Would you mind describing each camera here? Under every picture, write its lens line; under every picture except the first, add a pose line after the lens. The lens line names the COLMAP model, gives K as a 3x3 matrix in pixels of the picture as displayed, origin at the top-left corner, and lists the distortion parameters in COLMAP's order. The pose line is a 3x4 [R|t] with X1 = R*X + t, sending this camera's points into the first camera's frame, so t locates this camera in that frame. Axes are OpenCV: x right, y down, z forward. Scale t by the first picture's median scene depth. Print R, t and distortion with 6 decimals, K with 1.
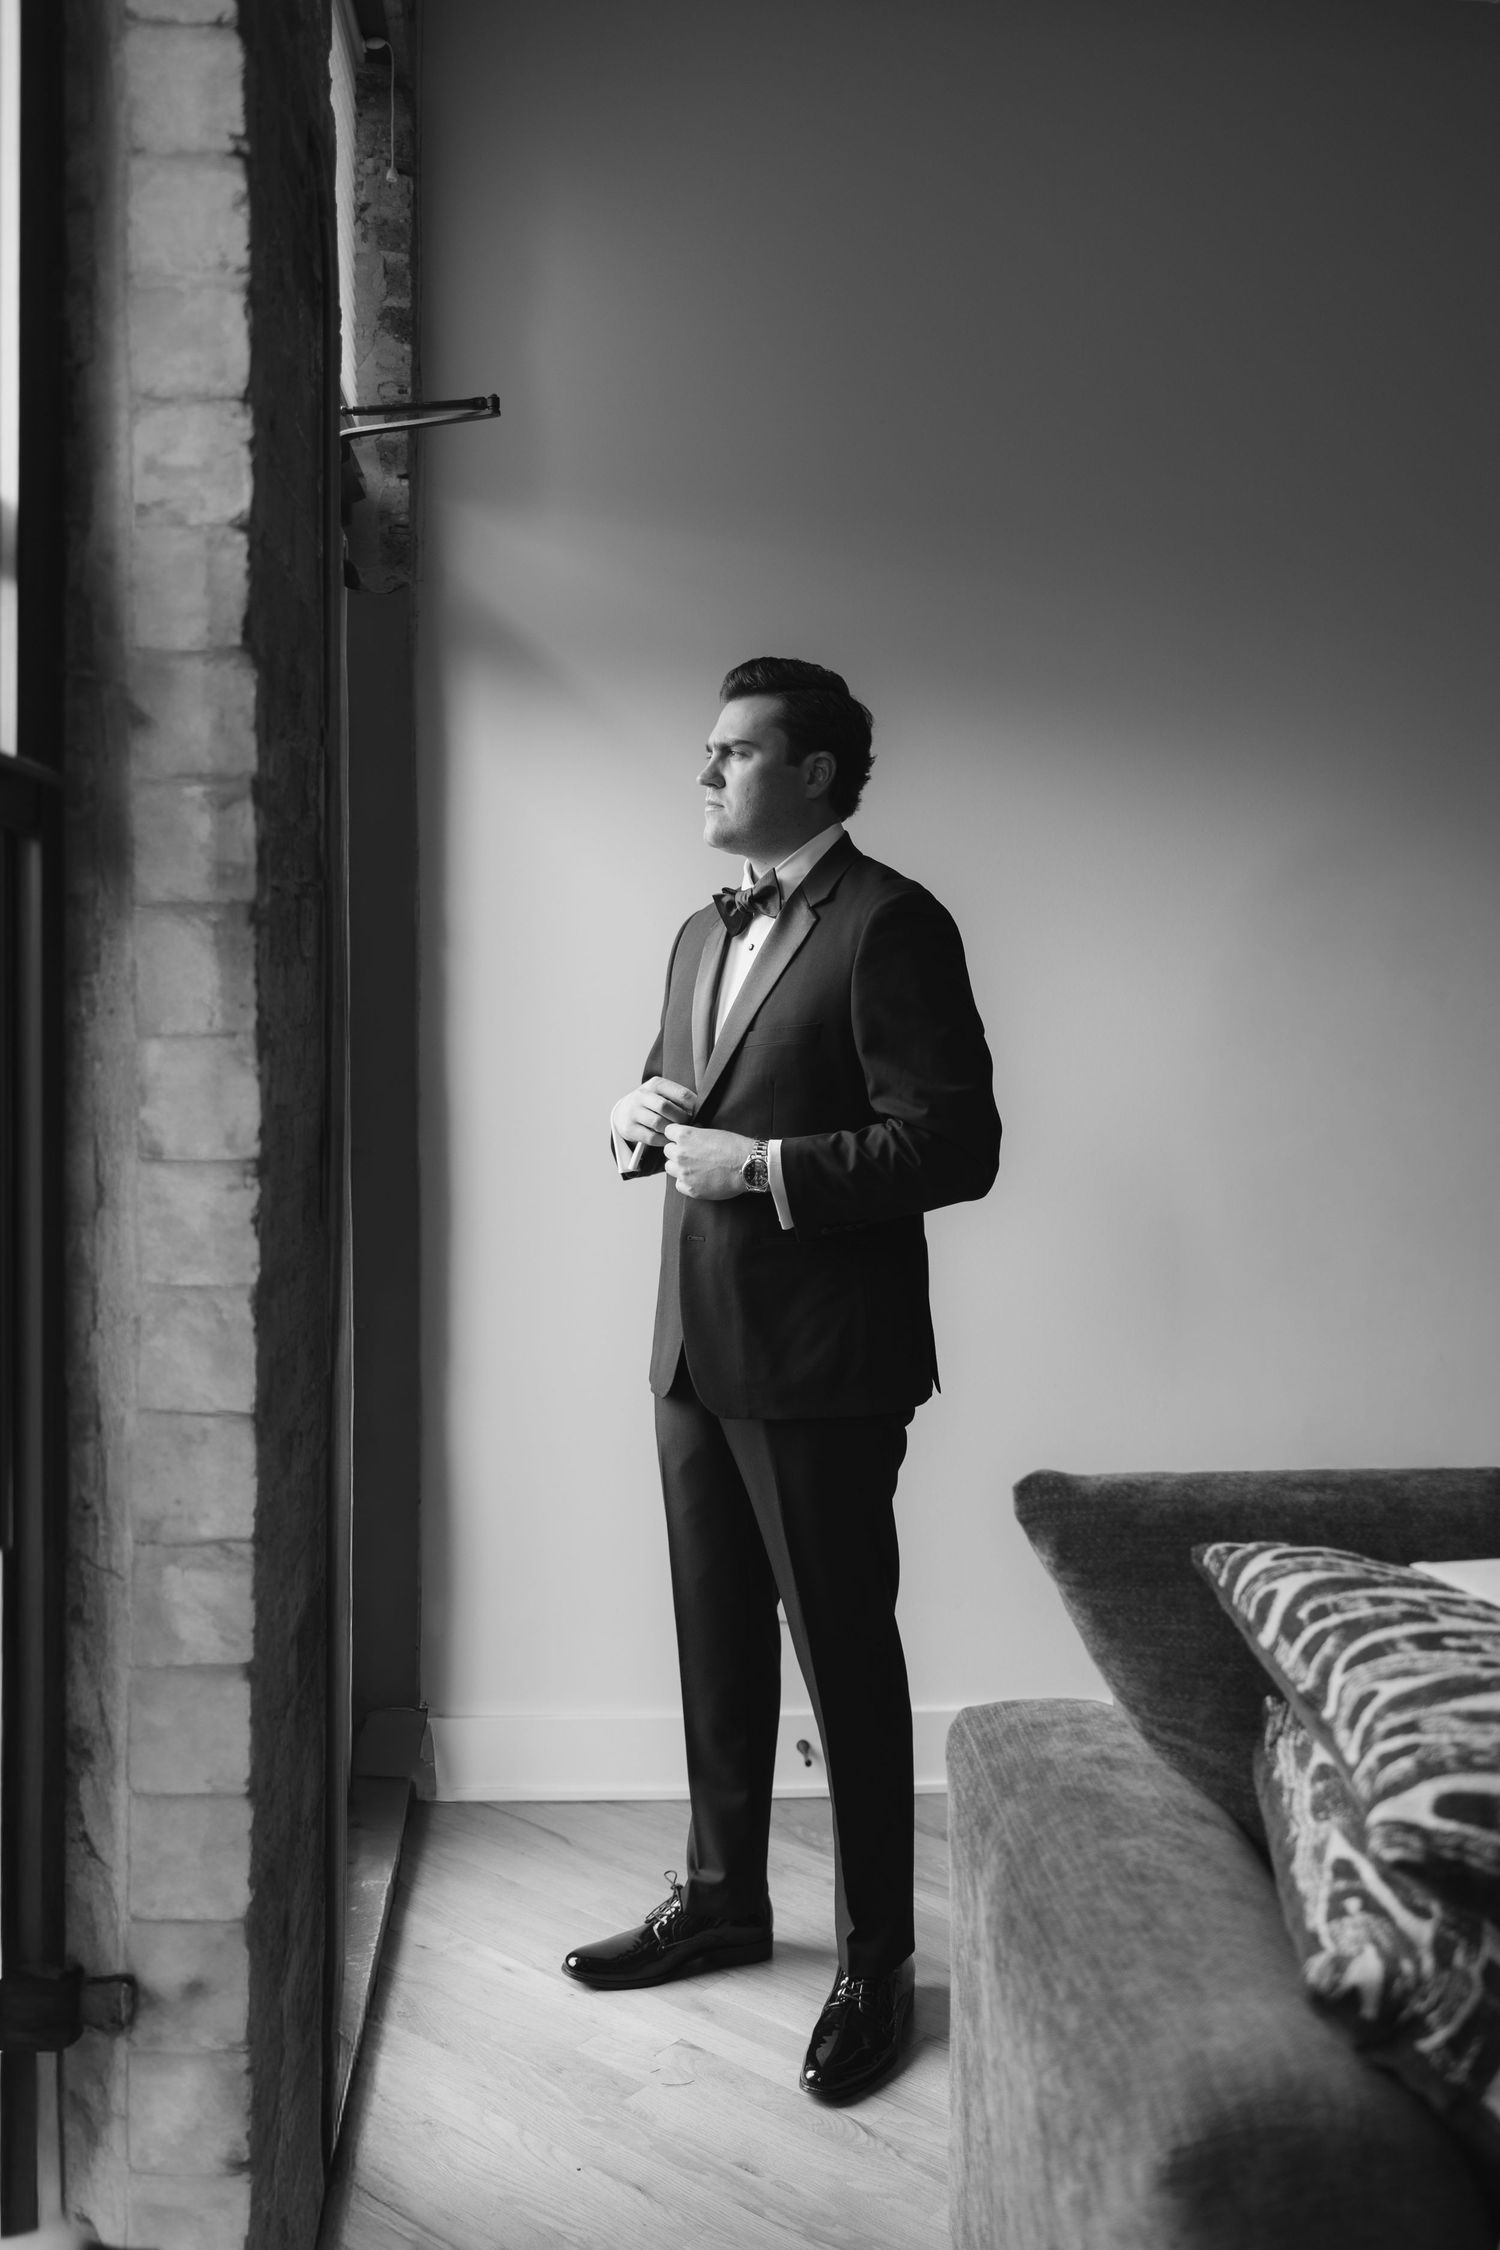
lens RADIAL K [[1884.7, 0, 746.1], [0, 1884.7, 1066.2], [0, 0, 1]] dist [0.017331, 0.004850]
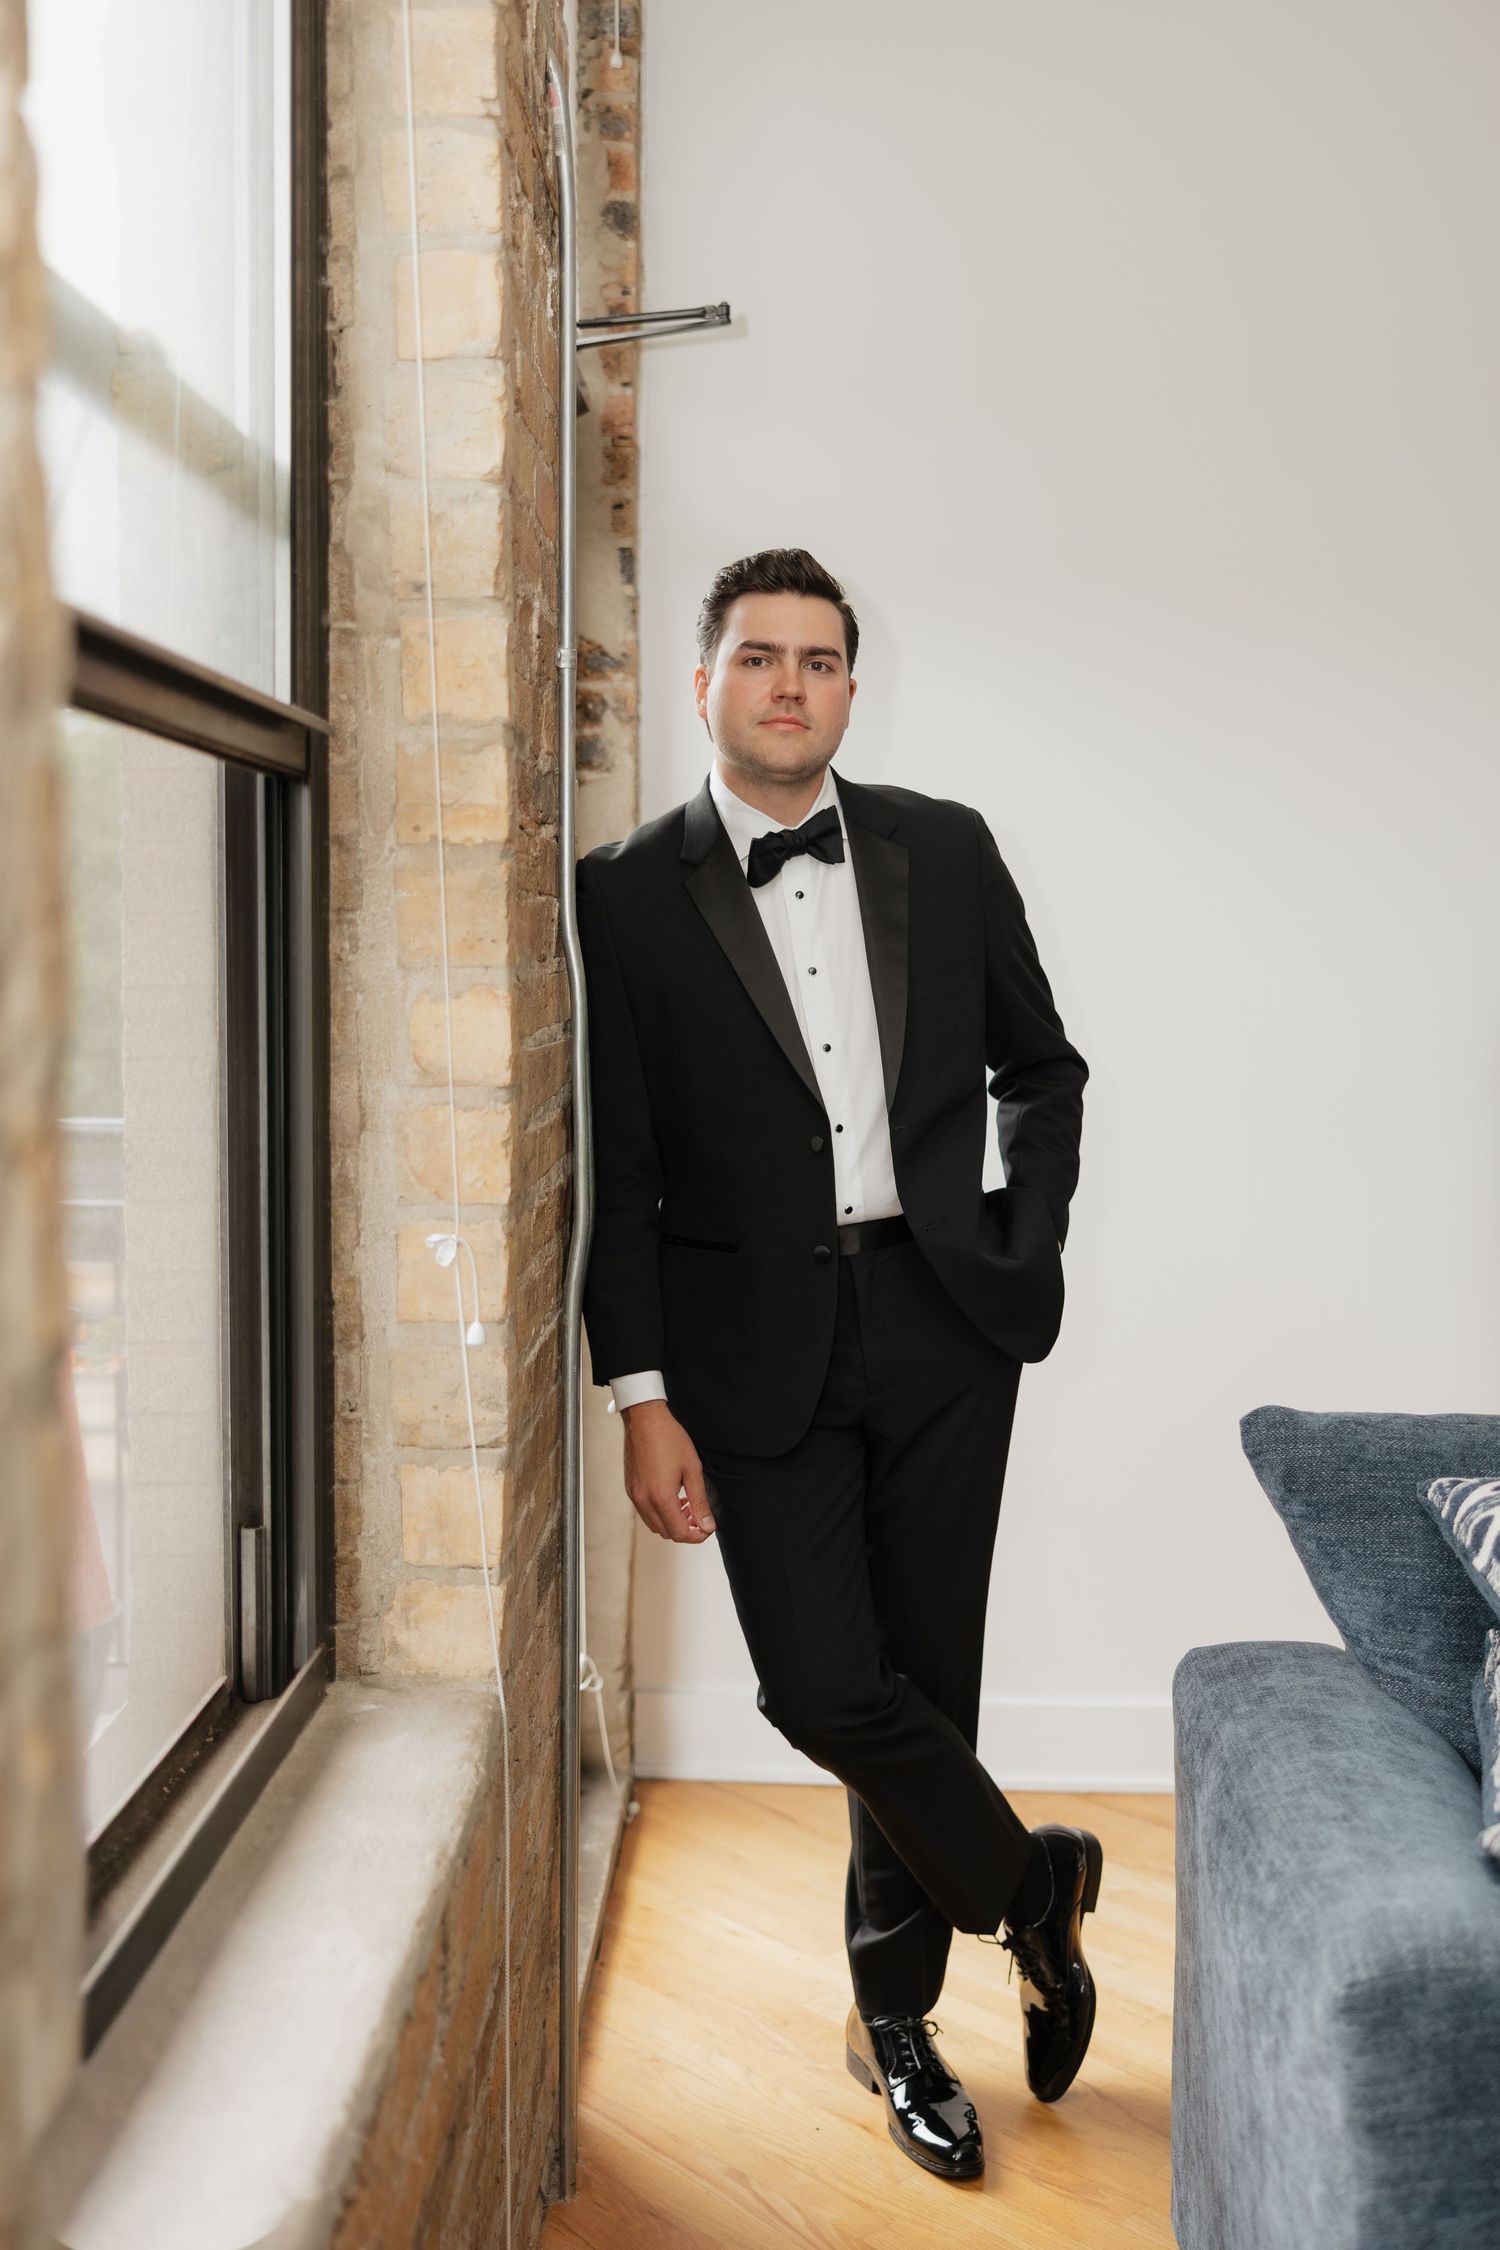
lens RADIAL K [[2275.3, 0, 744.4], [0, 2275.3, 1119.4], [0, 0, 1]] dist [-0.009038, 0.000000]
pose [[0.993335, 0.008977, -0.114916, 0.018338], [-0.004627, 0.999265, 0.038062, 0.018382], [0.115173, -0.037277, 0.992646, -0.244210]]
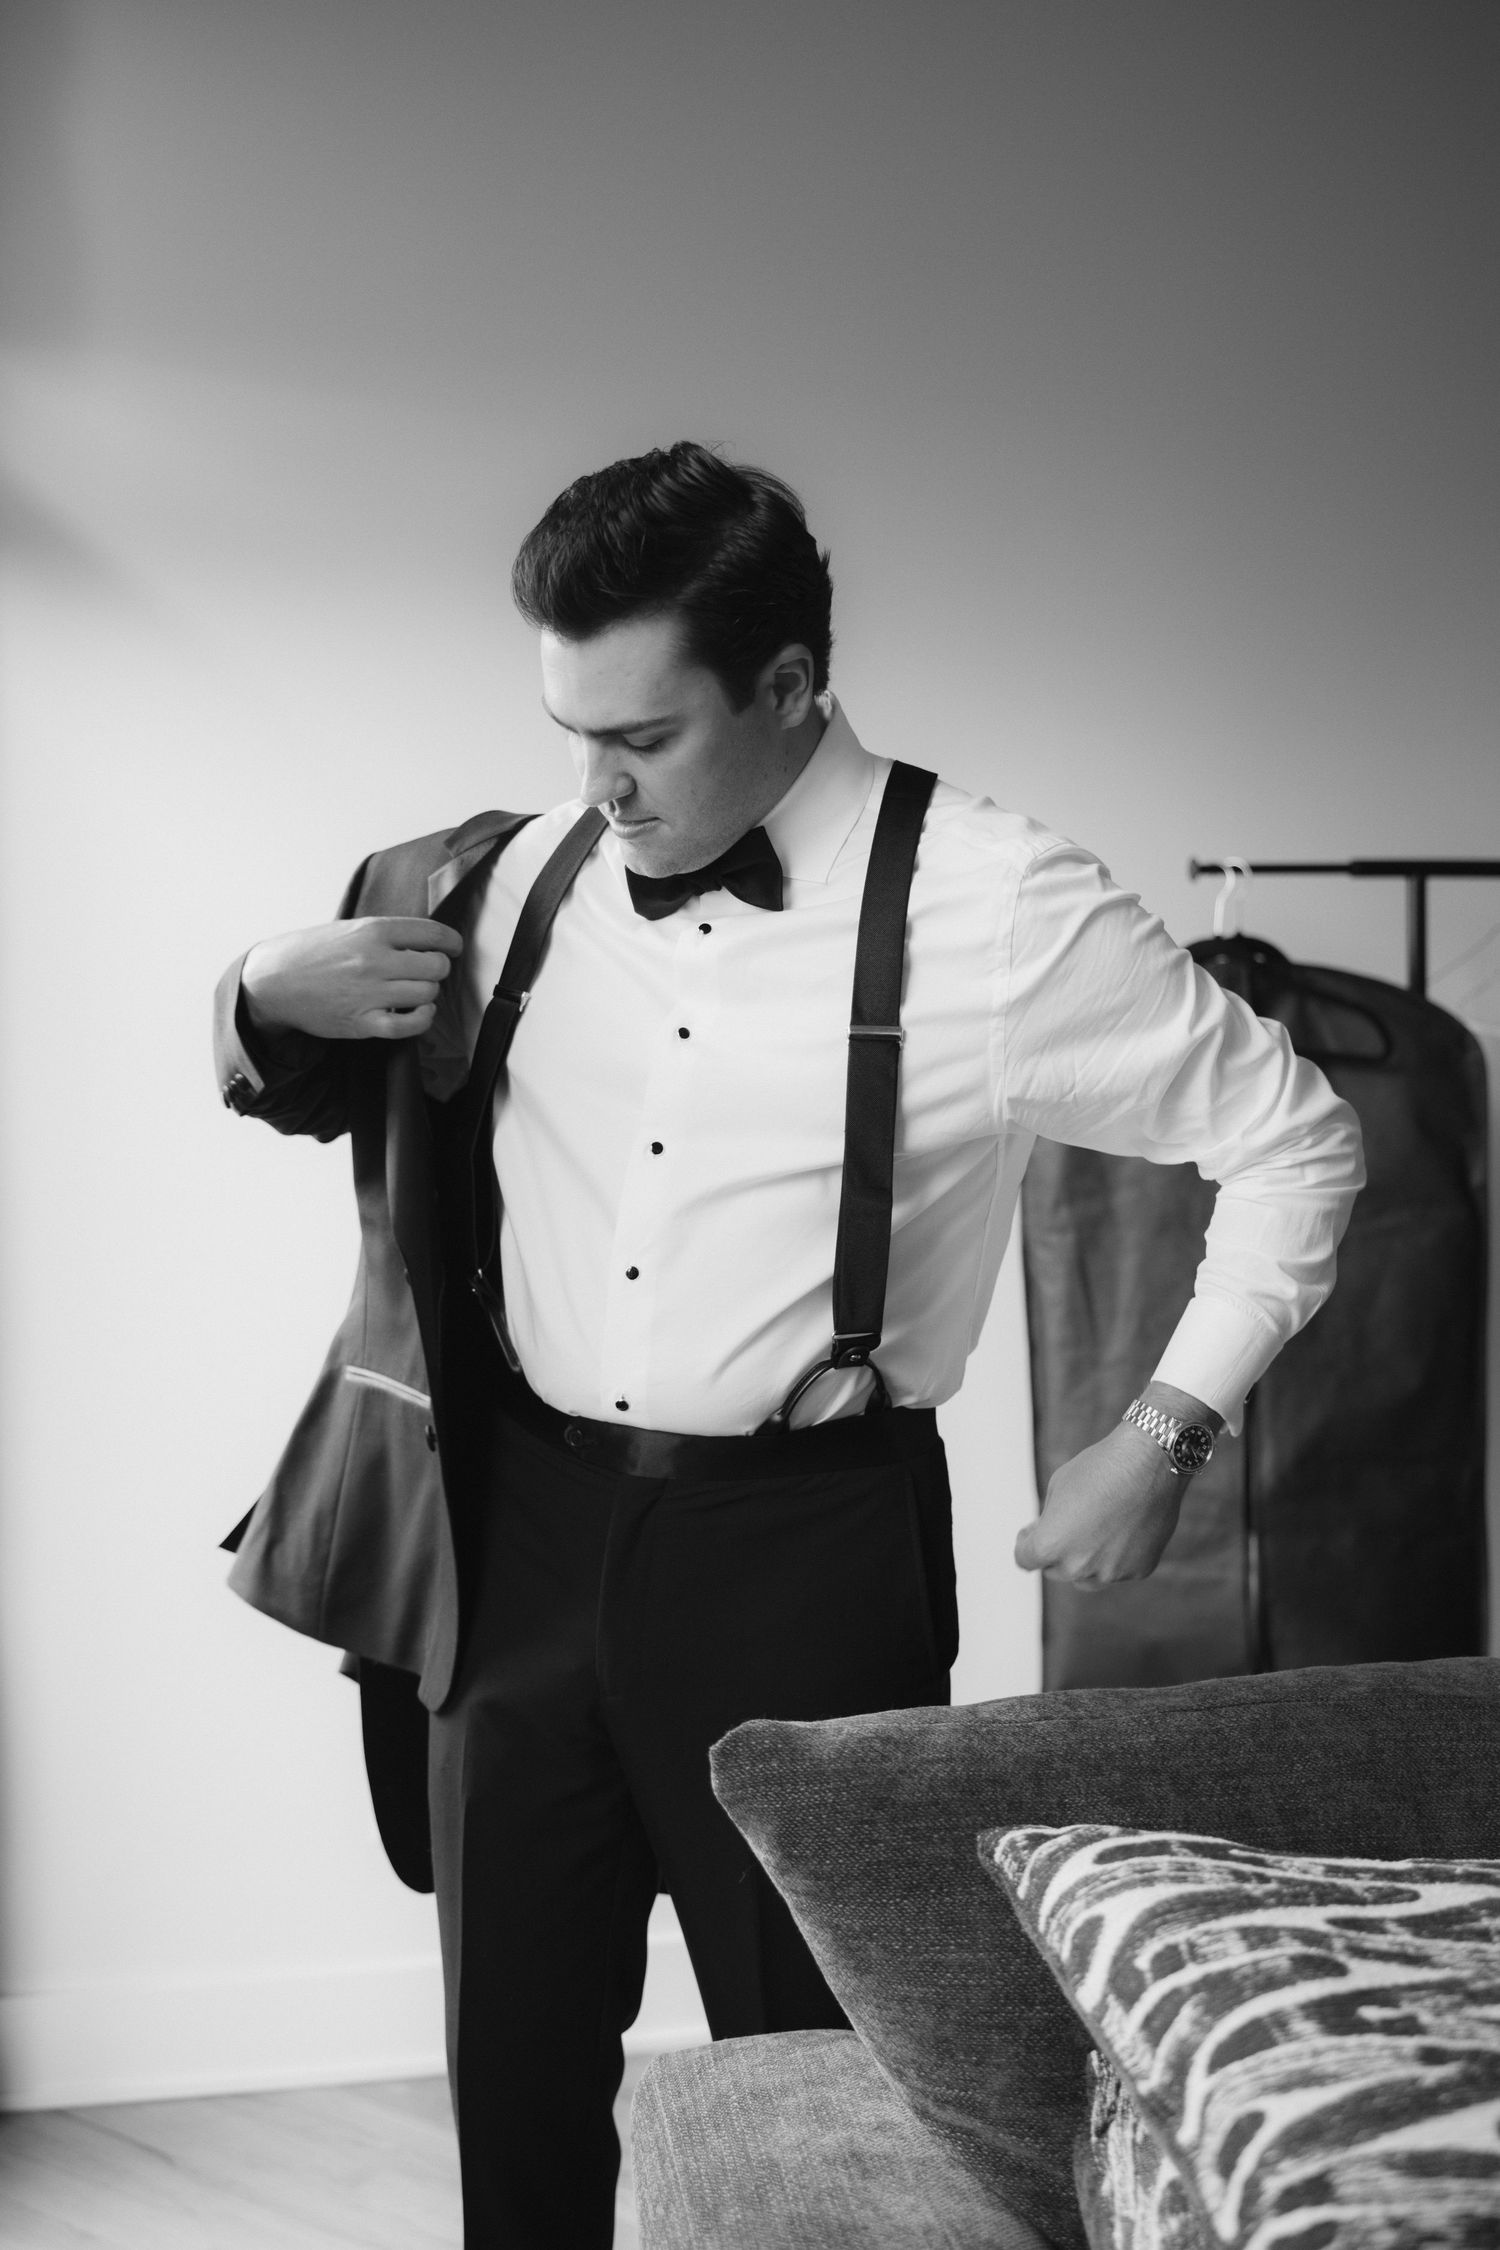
lens RADIAL K [[2138.2, 0, 745.9], [0, 2138.2, 1125.4], [0, 0, 1]] dist [0.007640, 0.000000]
pose [[0.992983, -0.028392, 0.114802, 0.079378], [0.025604, 0.999342, 0.025683, -0.015994], [-0.115455, -0.022563, 0.993056, 0.279847]]
